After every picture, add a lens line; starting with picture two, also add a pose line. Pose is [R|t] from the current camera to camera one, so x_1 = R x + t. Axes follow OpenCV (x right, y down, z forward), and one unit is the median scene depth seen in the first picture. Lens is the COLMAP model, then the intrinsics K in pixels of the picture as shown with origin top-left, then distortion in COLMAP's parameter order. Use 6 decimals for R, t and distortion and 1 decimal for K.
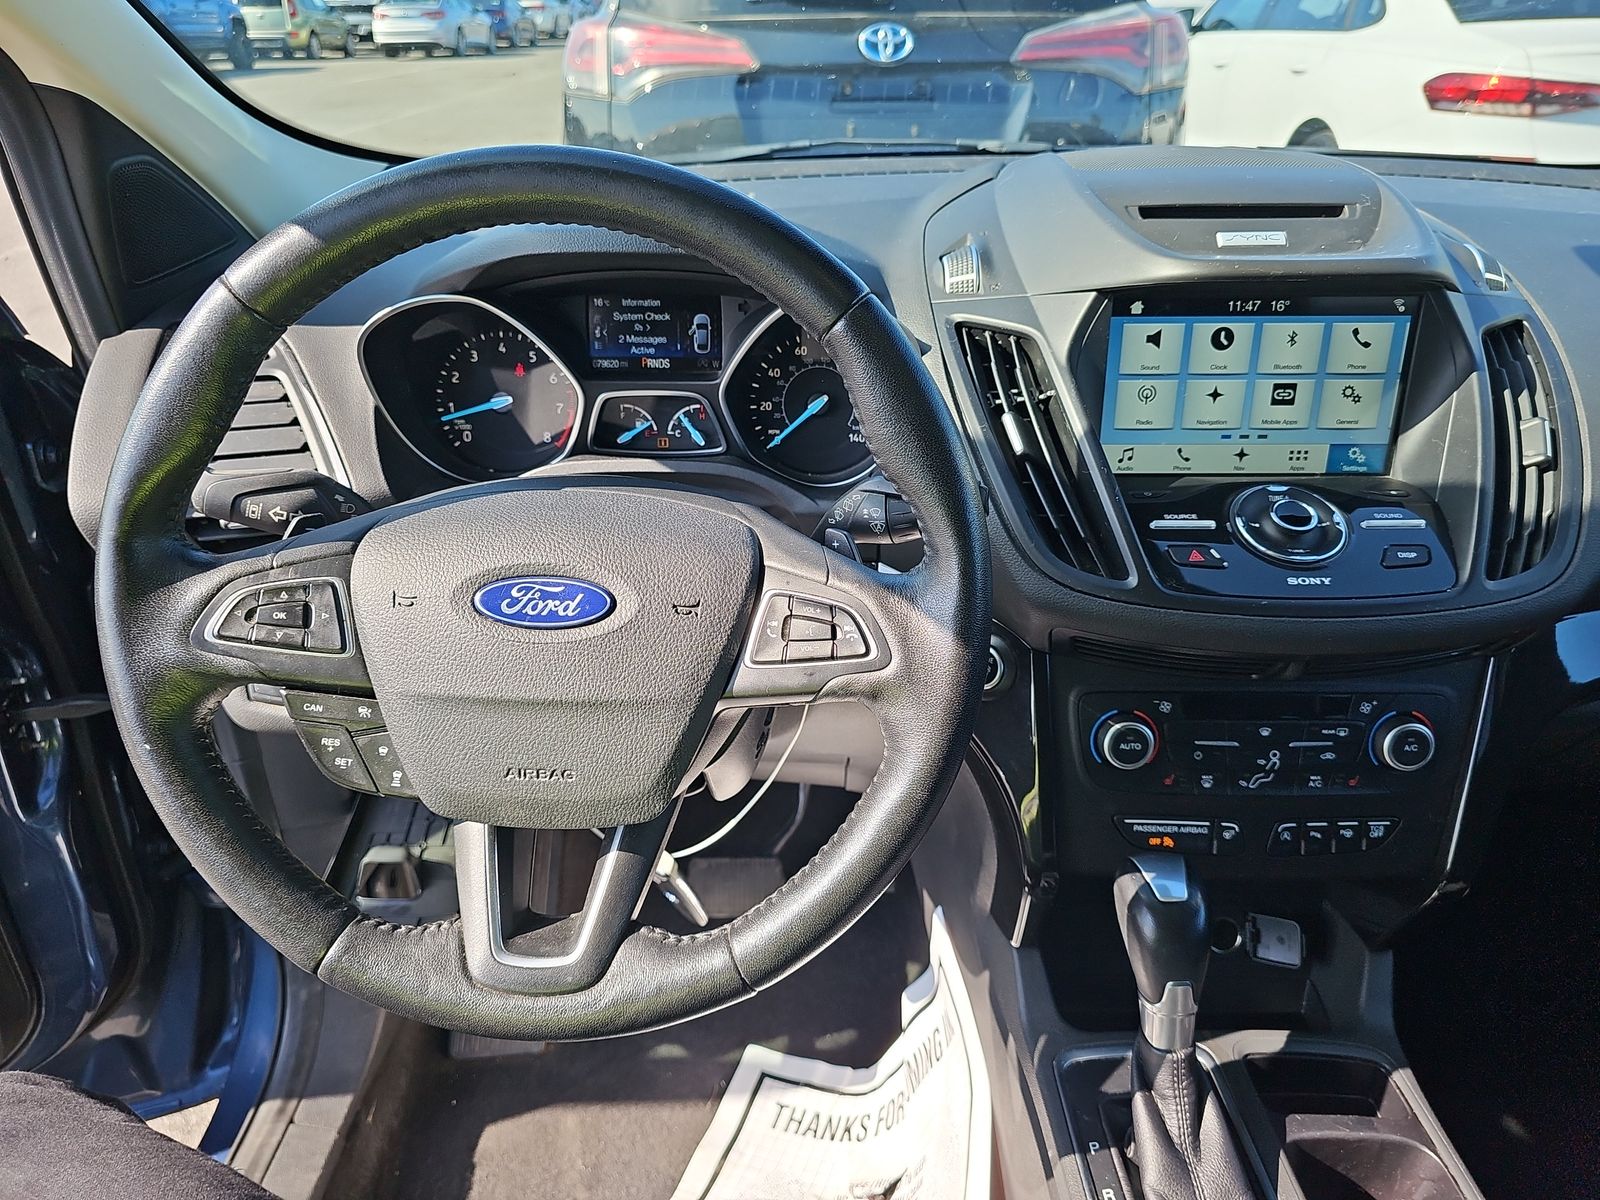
lens RADIAL K [[1045.4, 0, 796.5], [0, 1045.4, 595.4], [0, 0, 1]] dist [0.050133, -0.051330]
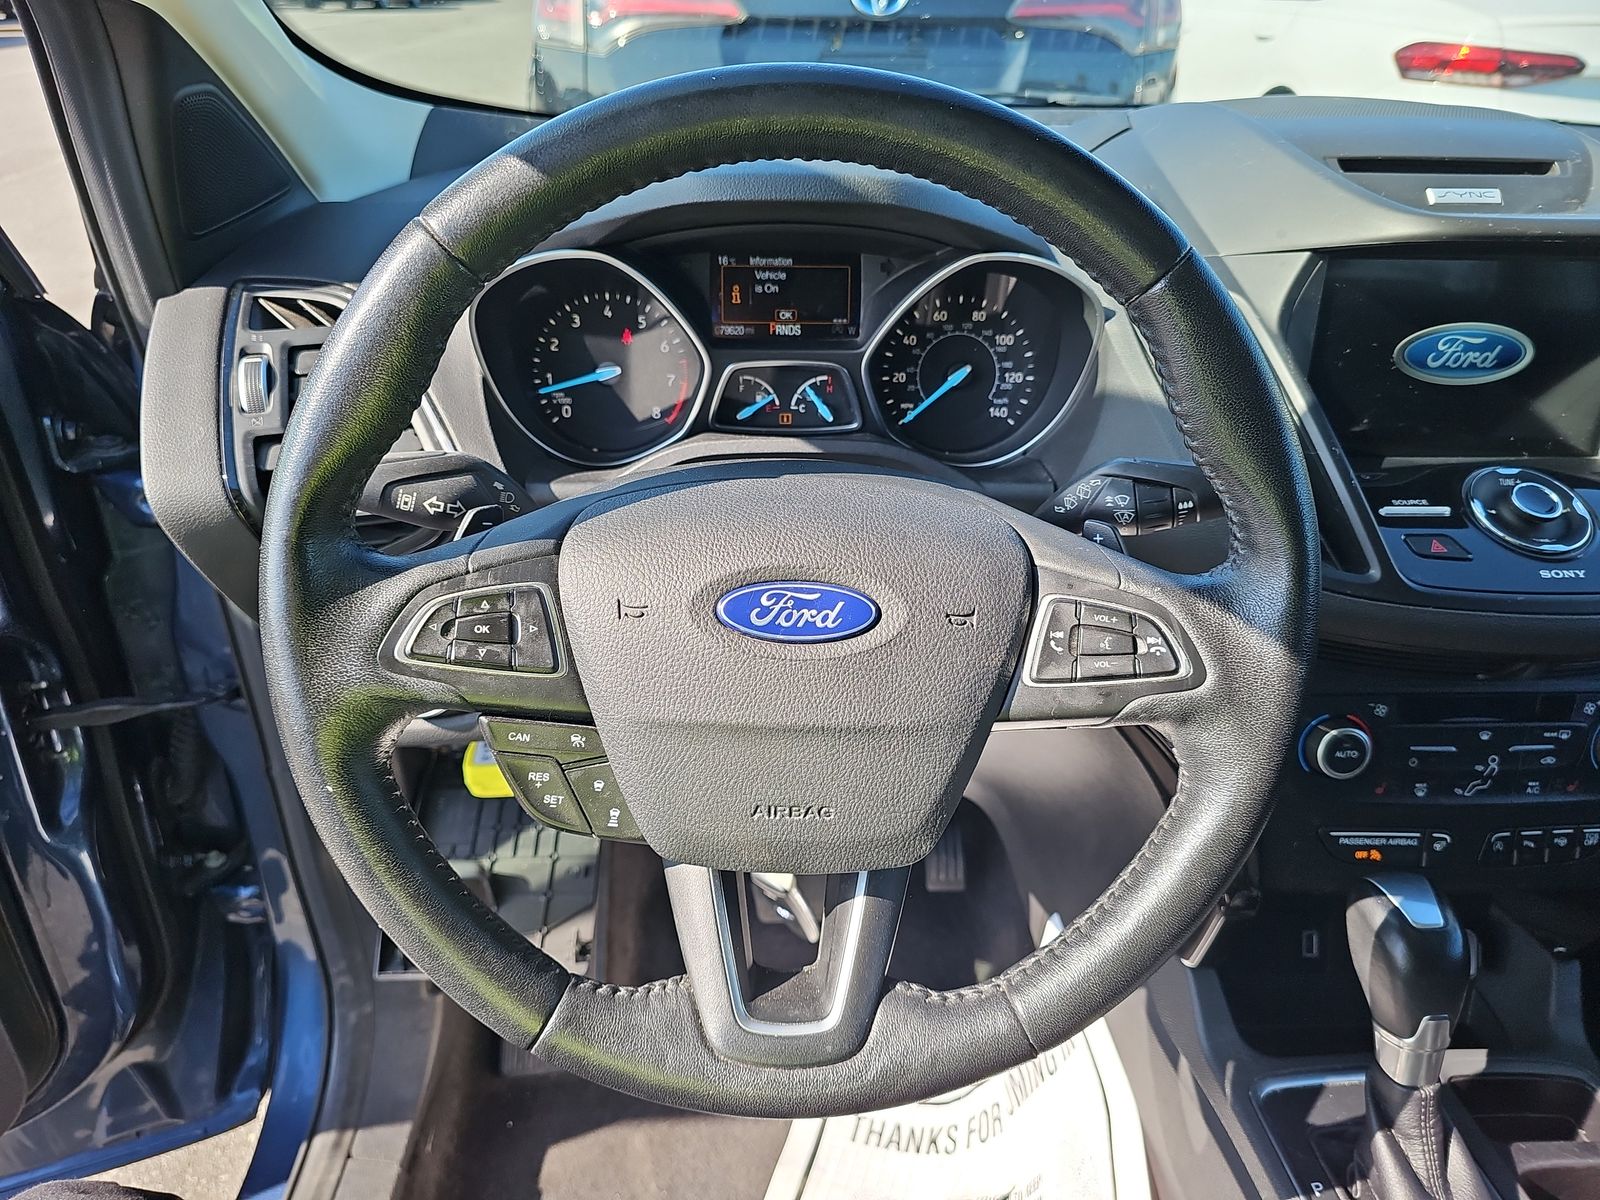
lens RADIAL K [[1057.7, 0, 800.0], [0, 1057.7, 600.0], [0, 0, 1]] dist [0.042274, -0.045573]
pose [[0.998754, -0.006948, 0.049425, -0.194676], [0.005476, 0.999539, 0.029861, -0.019801], [-0.049610, -0.029553, 0.998331, 0.099188]]
